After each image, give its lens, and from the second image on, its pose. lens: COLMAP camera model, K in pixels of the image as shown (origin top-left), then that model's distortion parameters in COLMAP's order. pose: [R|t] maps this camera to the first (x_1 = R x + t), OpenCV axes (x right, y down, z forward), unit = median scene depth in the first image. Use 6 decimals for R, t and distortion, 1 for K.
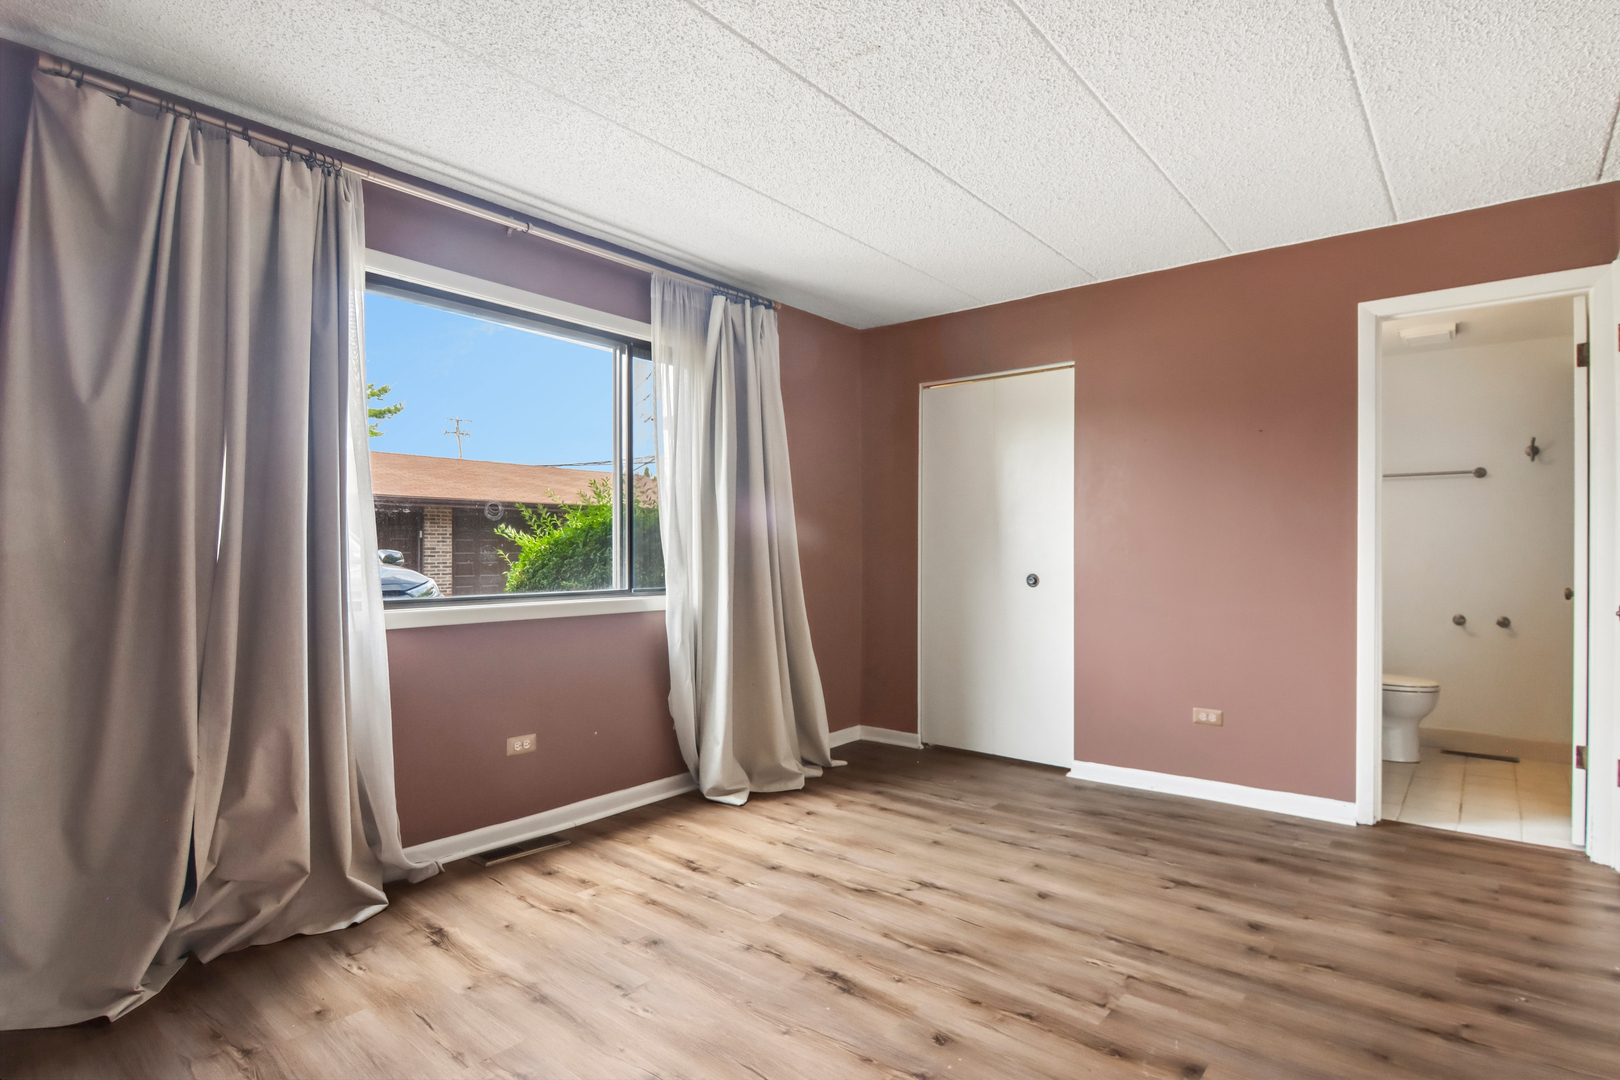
lens RADIAL K [[826.5, 0, 812.0], [0, 826.5, 547.5], [0, 0, 1]] dist [0.000014, -0.002594]
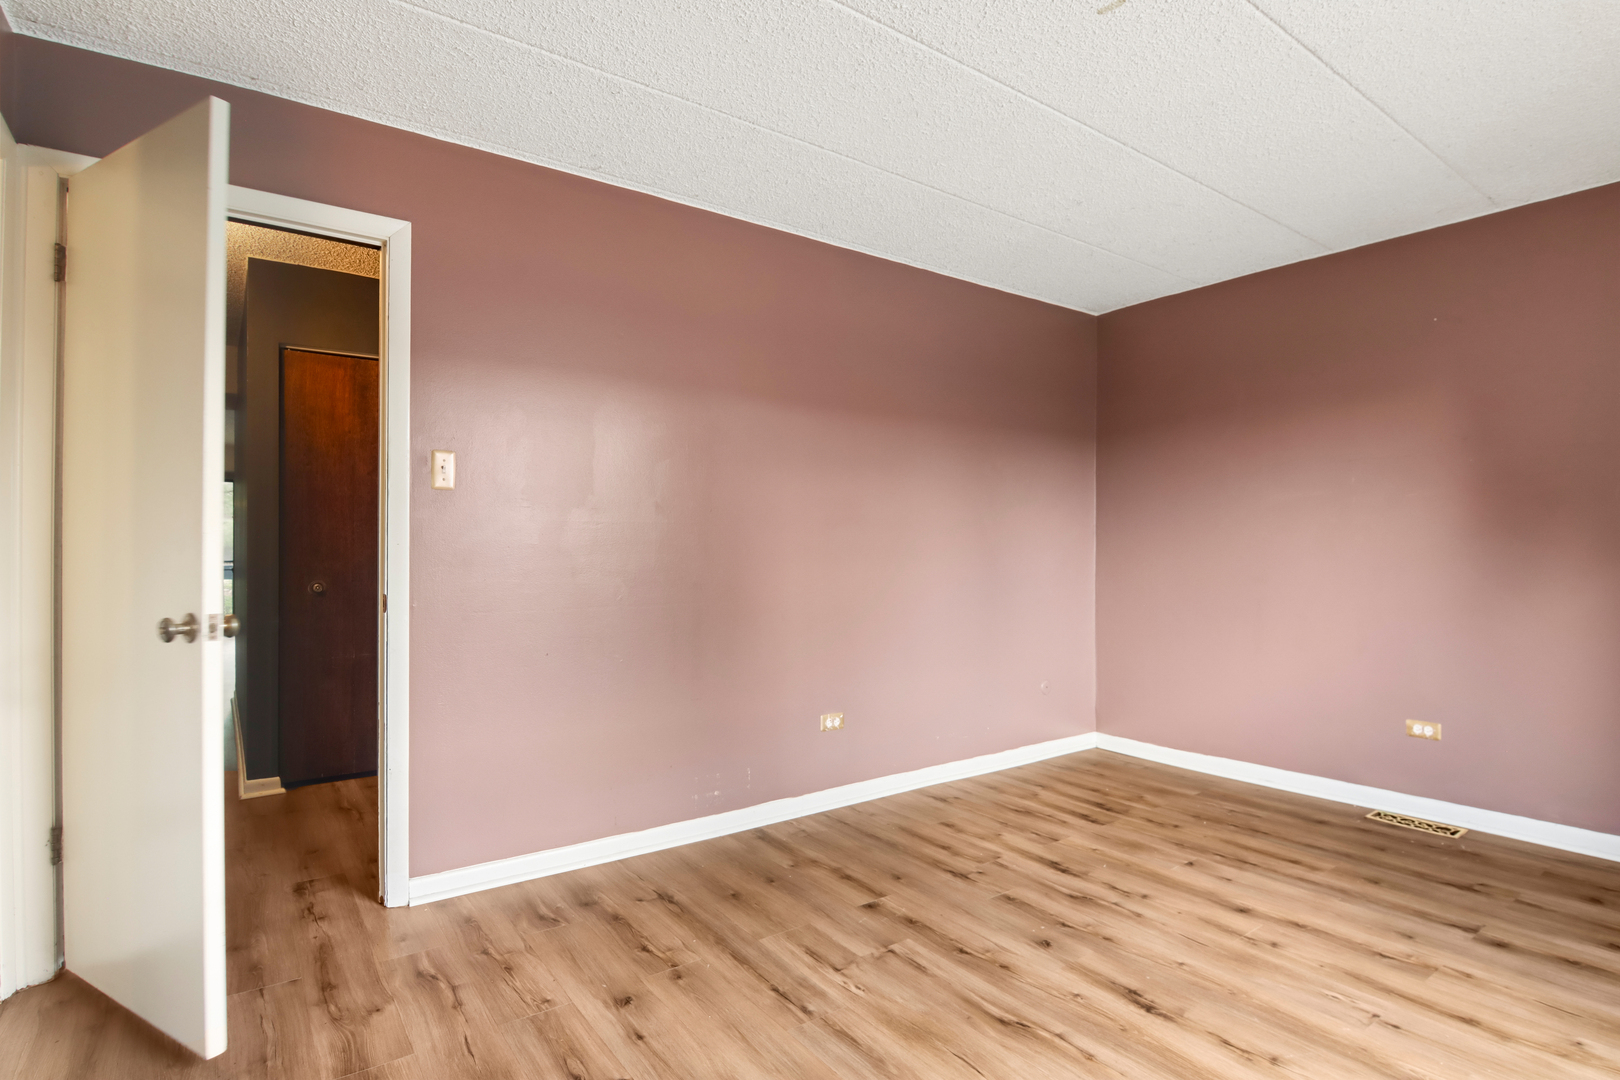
lens RADIAL K [[826.5, 0, 809.6], [0, 826.5, 543.3], [0, 0, 1]] dist [0.000014, -0.002594]
pose [[-0.969556, -0.002509, 0.244859, 0.168145], [-0.004681, 0.999955, -0.008286, 0.003182], [-0.244827, -0.009180, -0.969523, 1.964082]]
